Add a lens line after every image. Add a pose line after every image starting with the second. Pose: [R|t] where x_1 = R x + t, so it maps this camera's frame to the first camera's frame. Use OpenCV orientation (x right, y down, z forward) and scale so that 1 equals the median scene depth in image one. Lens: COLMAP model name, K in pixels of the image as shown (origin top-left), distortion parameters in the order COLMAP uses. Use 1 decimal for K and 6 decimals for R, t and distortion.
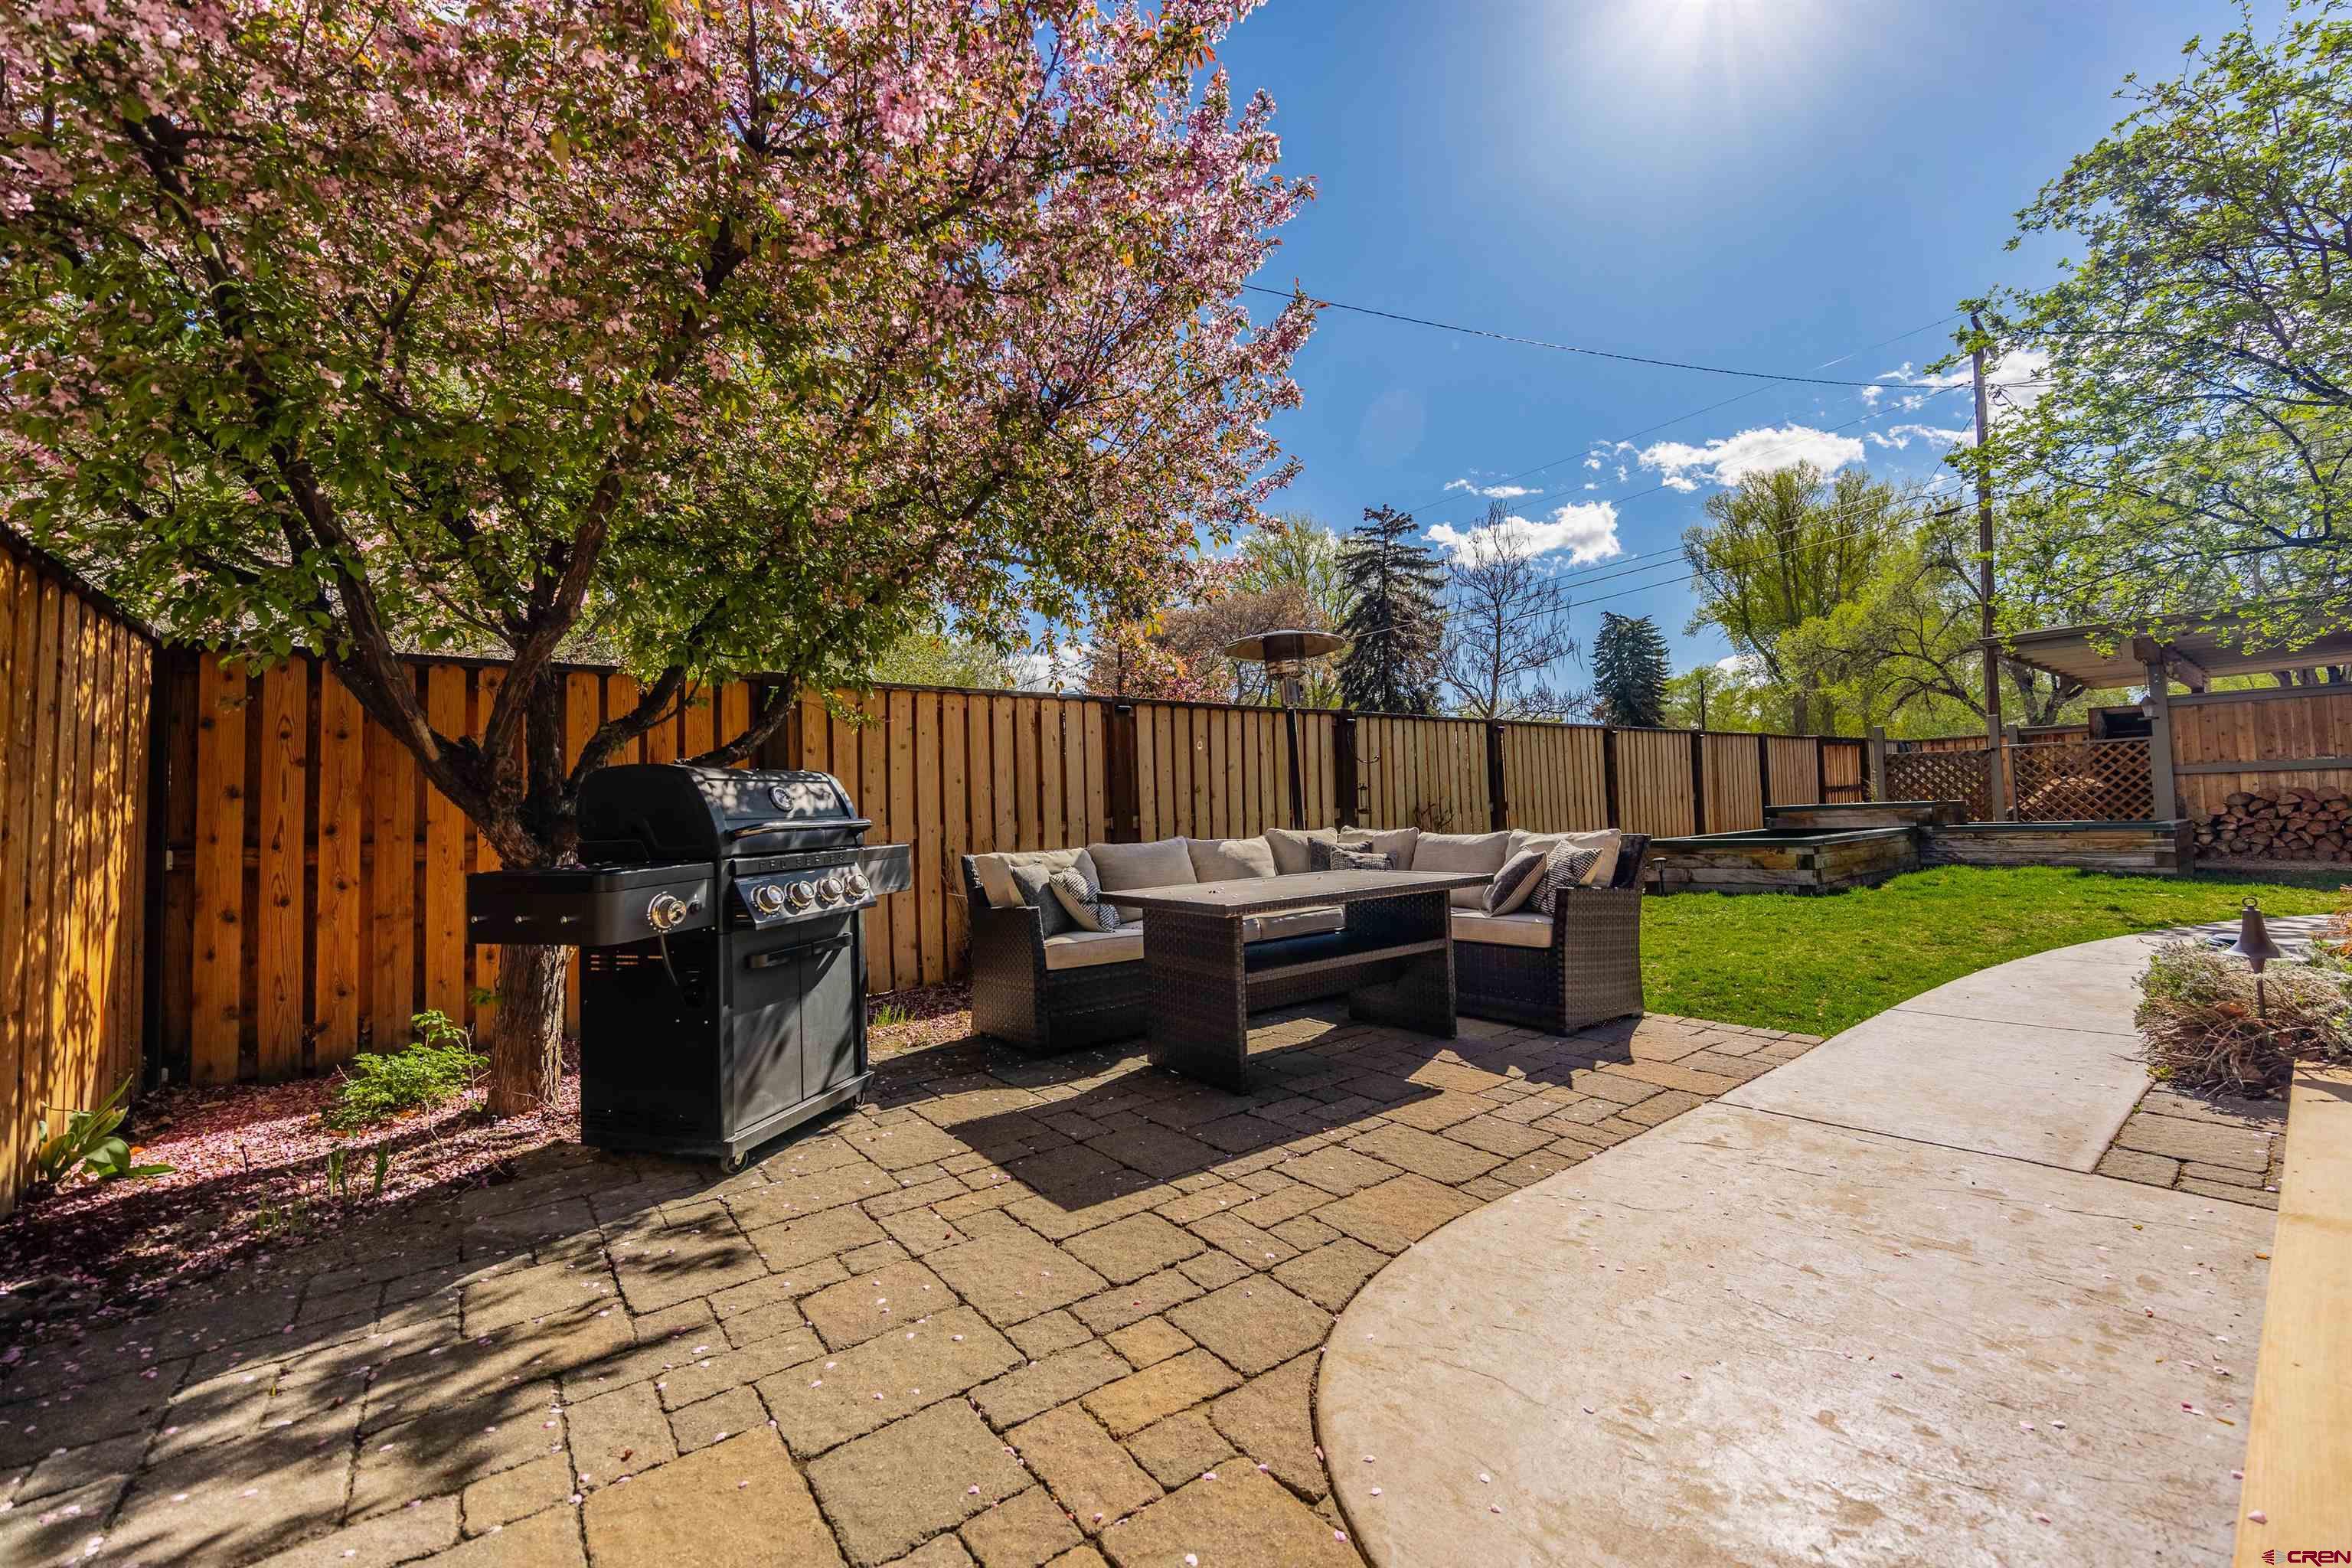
lens RADIAL K [[926.8, 0, 1176.0], [0, 926.8, 784.0], [0, 0, 1]] dist [0.011864, -0.000068]
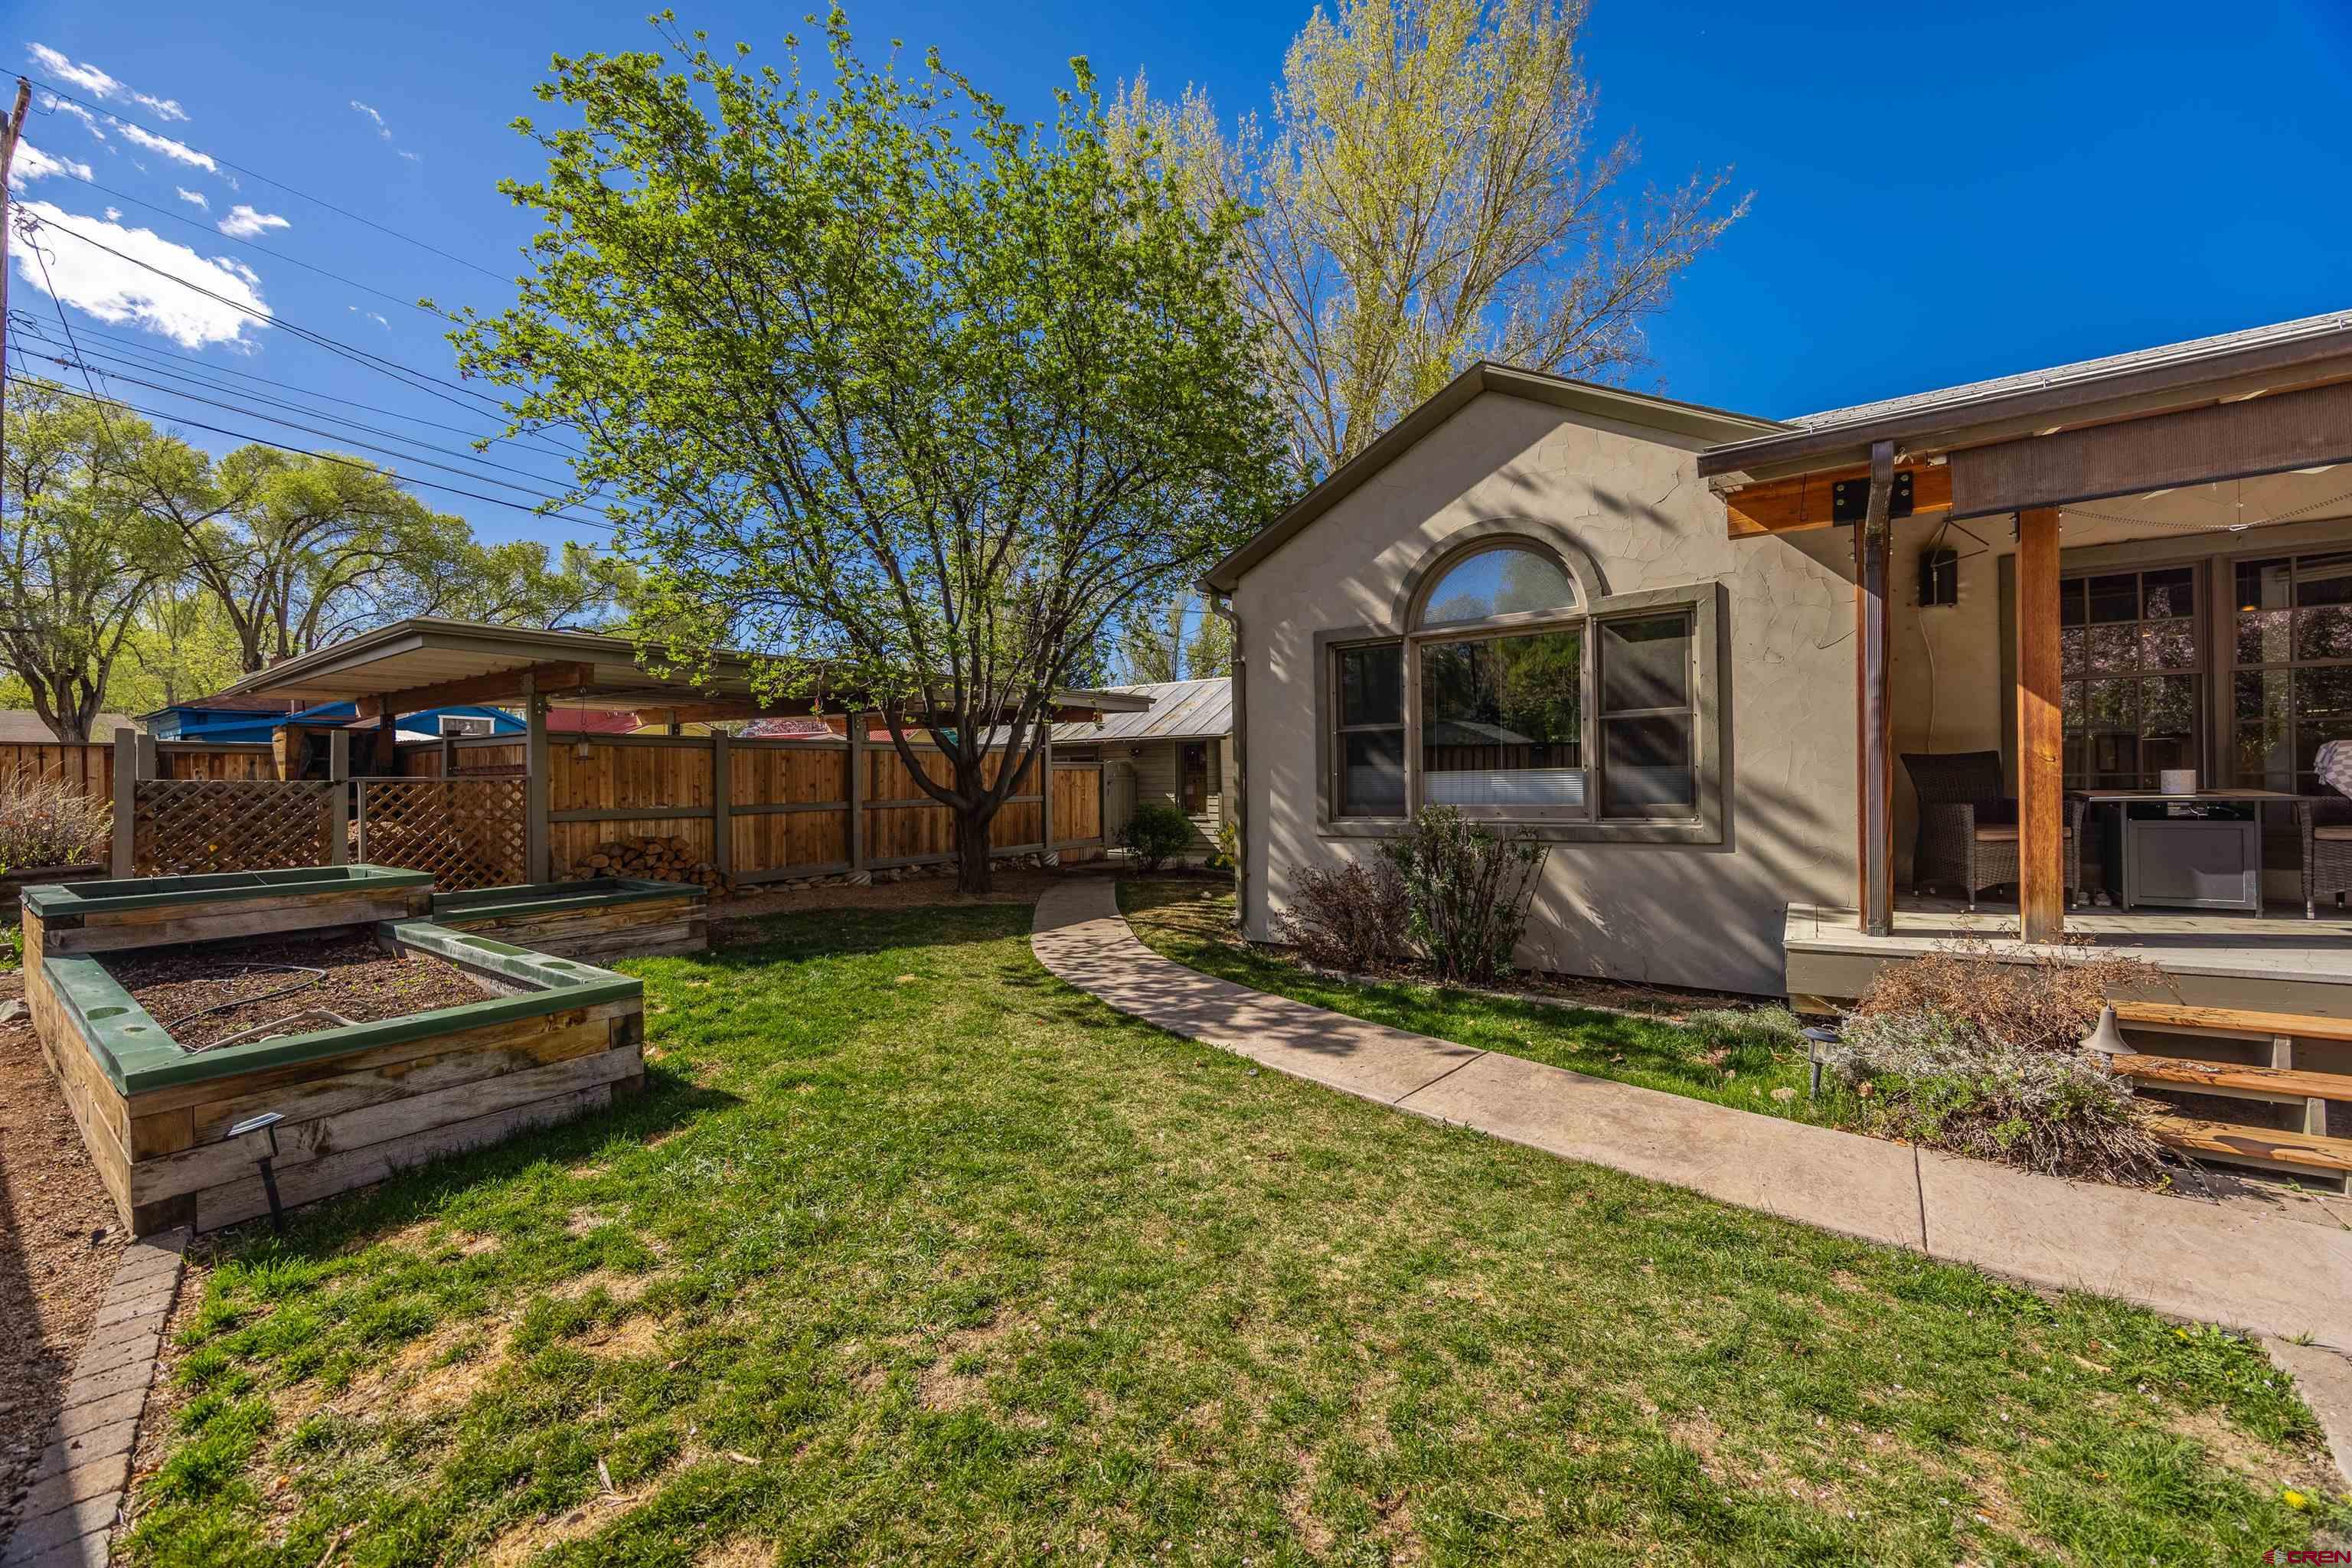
lens RADIAL K [[901.5, 0, 1174.4], [0, 901.5, 778.1], [0, 0, 1]] dist [0.000564, -0.000044]
pose [[-0.280212, 0.032996, 0.959371, 0.146345], [-0.011263, 0.999227, -0.037657, -0.032588], [-0.959872, -0.021357, -0.279624, 0.860621]]
